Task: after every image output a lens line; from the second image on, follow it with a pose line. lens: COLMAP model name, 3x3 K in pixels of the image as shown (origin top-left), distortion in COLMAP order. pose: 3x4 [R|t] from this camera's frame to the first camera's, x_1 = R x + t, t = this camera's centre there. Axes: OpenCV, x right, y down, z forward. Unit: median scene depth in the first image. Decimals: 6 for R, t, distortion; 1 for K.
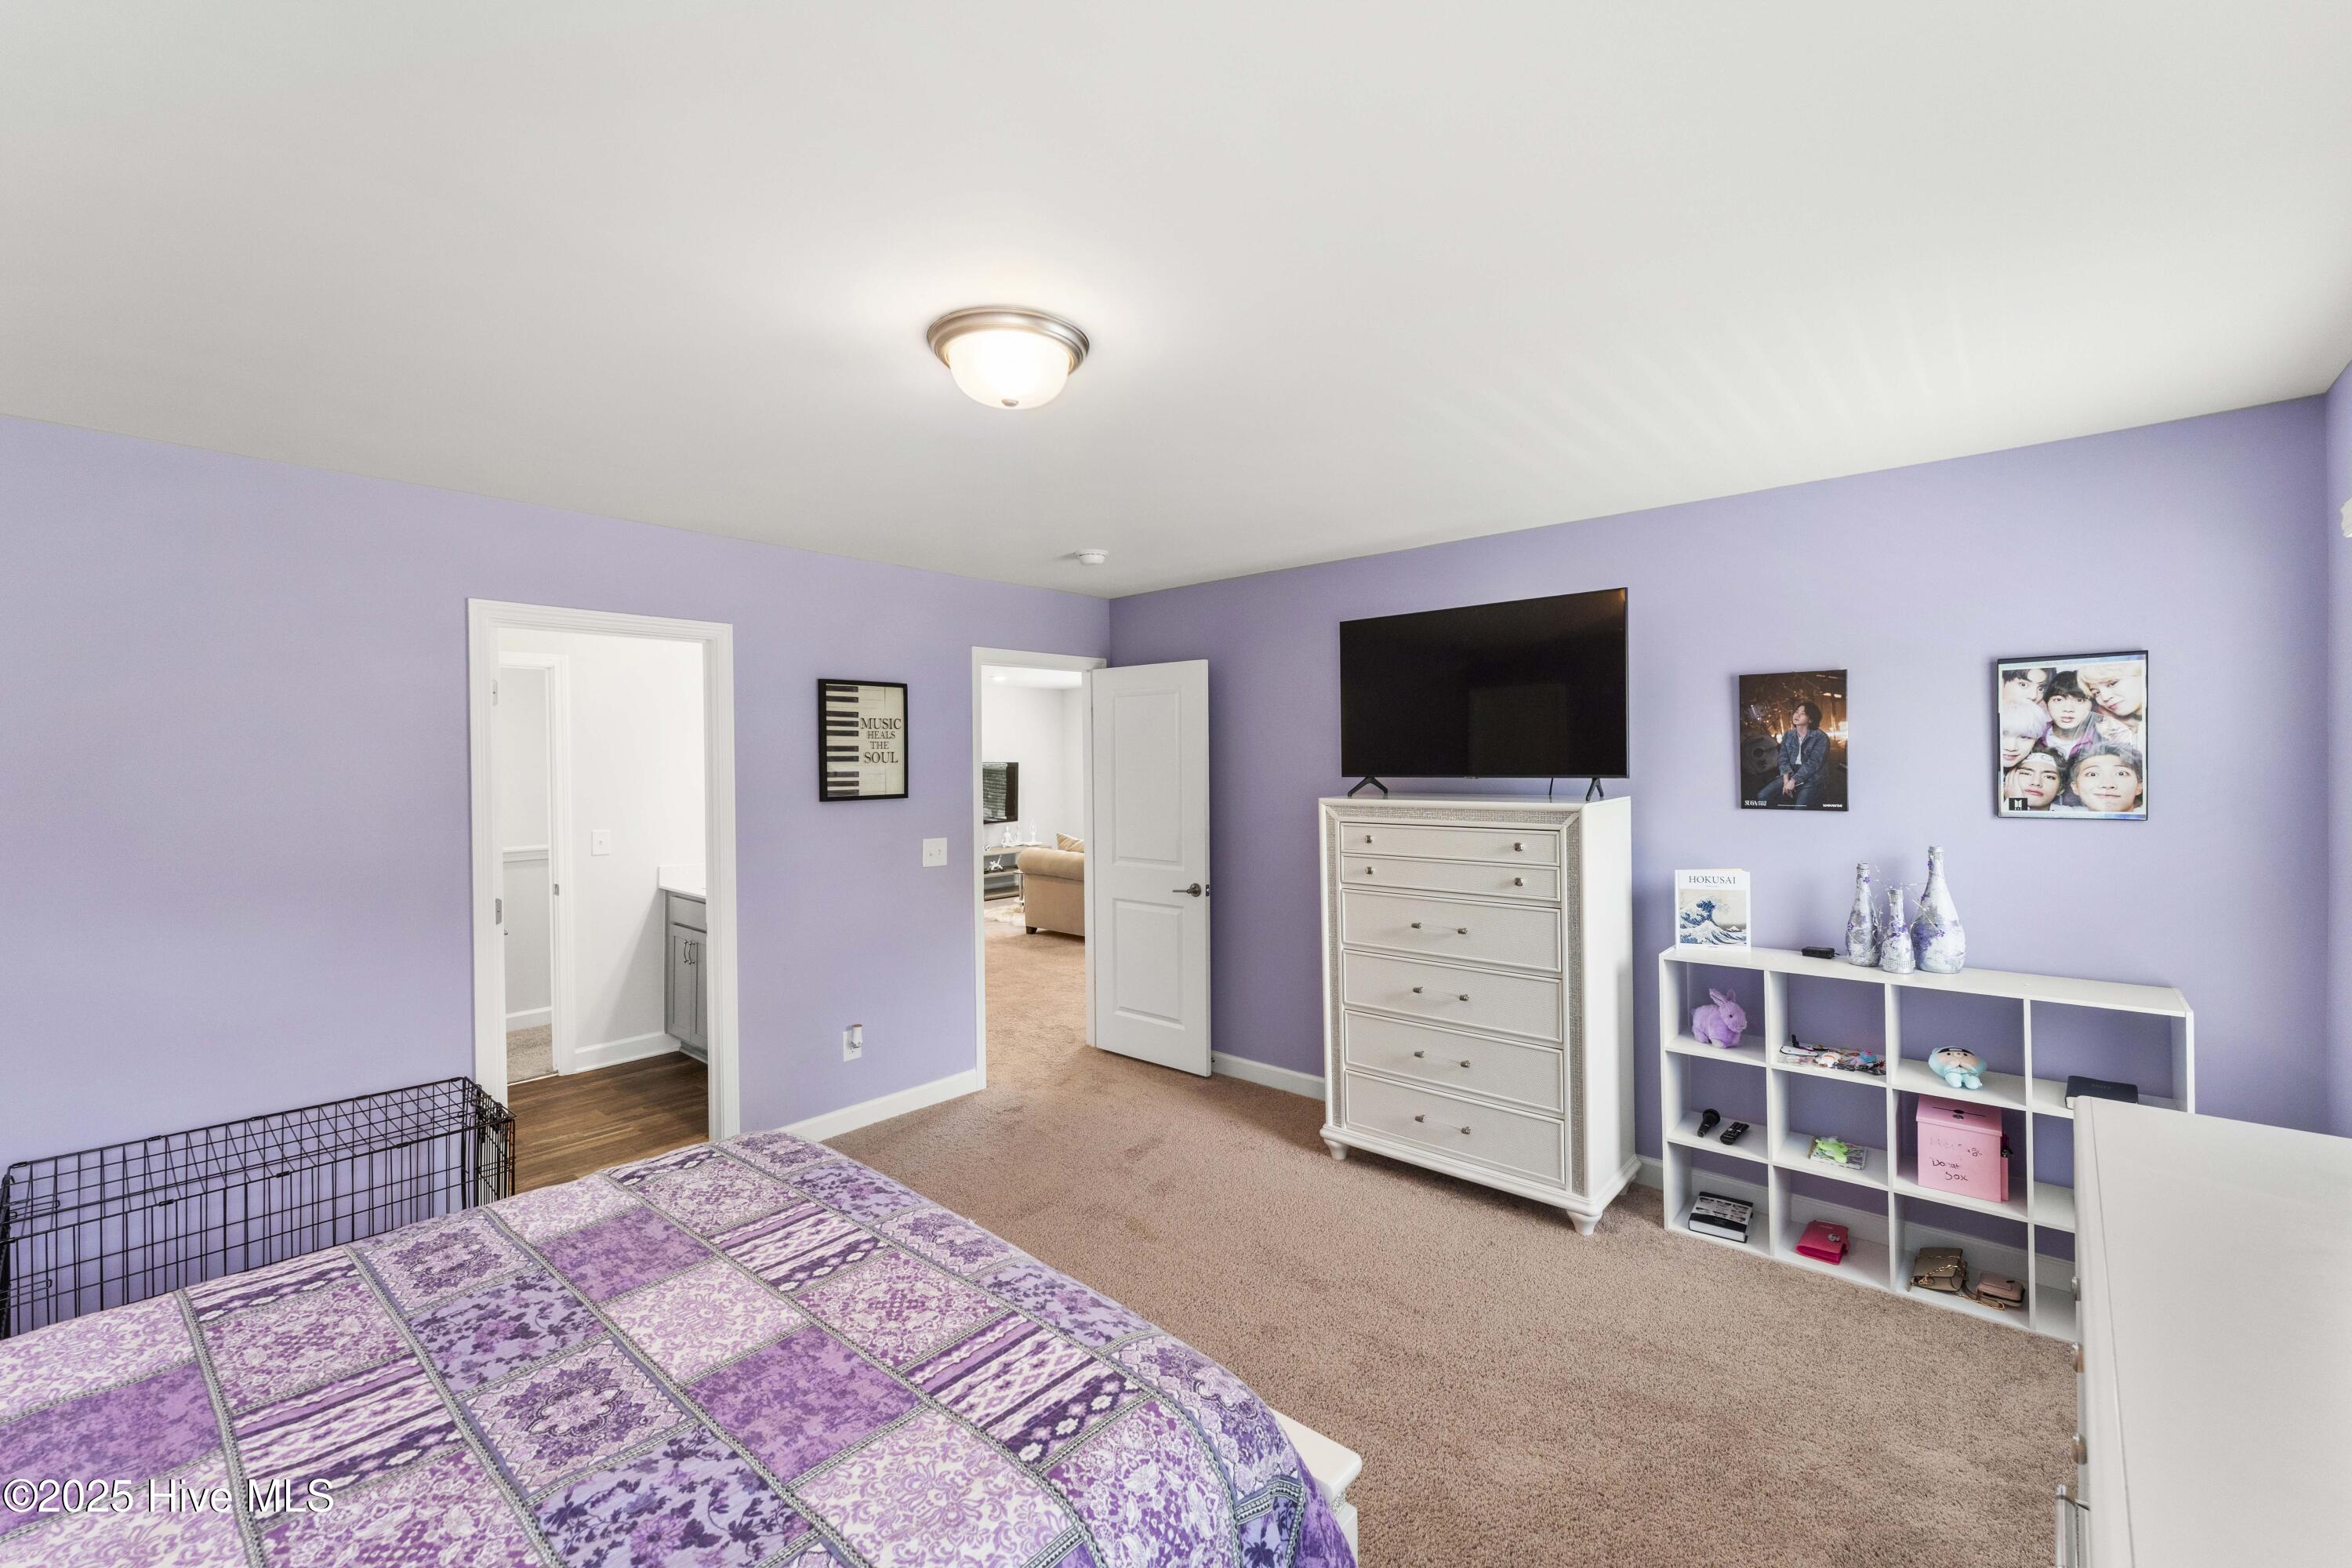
lens RADIAL K [[956.1, 0, 1170.7], [0, 956.1, 759.0], [0, 0, 1]] dist [-0.000907, -0.000068]
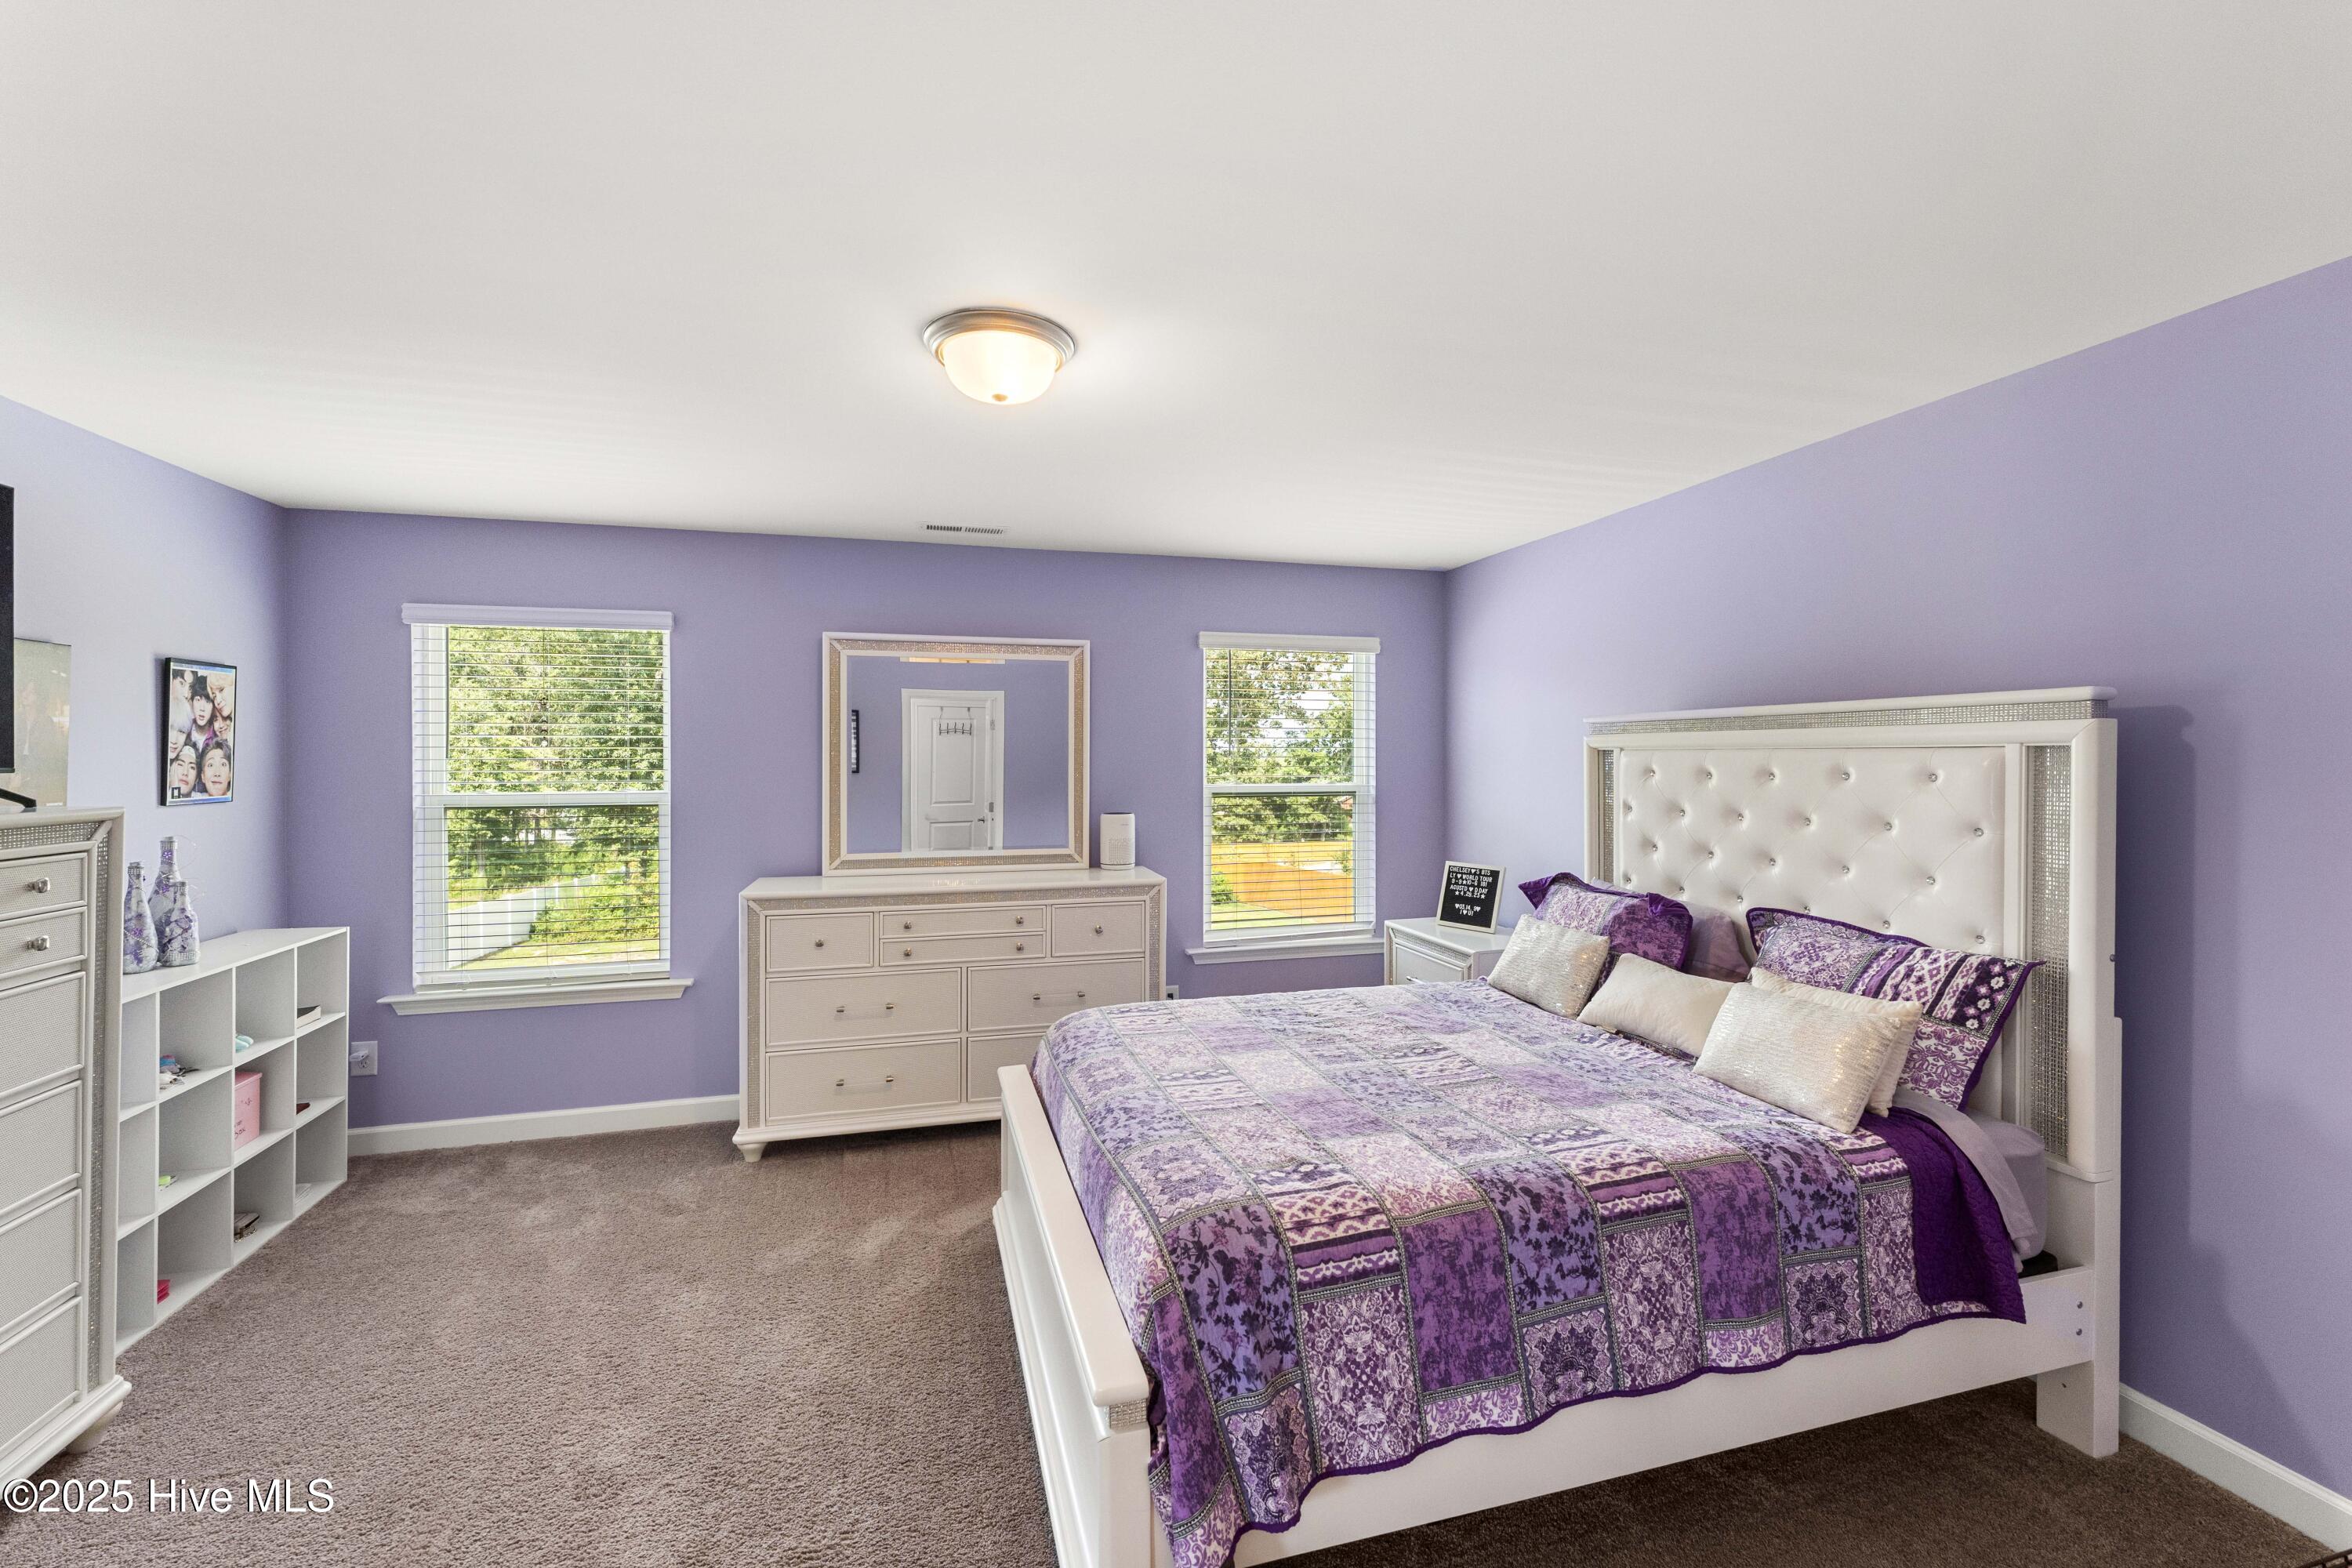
lens RADIAL K [[956.1, 0, 1170.7], [0, 956.1, 759.0], [0, 0, 1]] dist [-0.000907, -0.000068]
pose [[-0.833743, 0.012079, 0.552021, -0.664808], [0.011199, 0.999925, -0.004965, 0.027264], [-0.552039, 0.002043, -0.833816, 1.305461]]
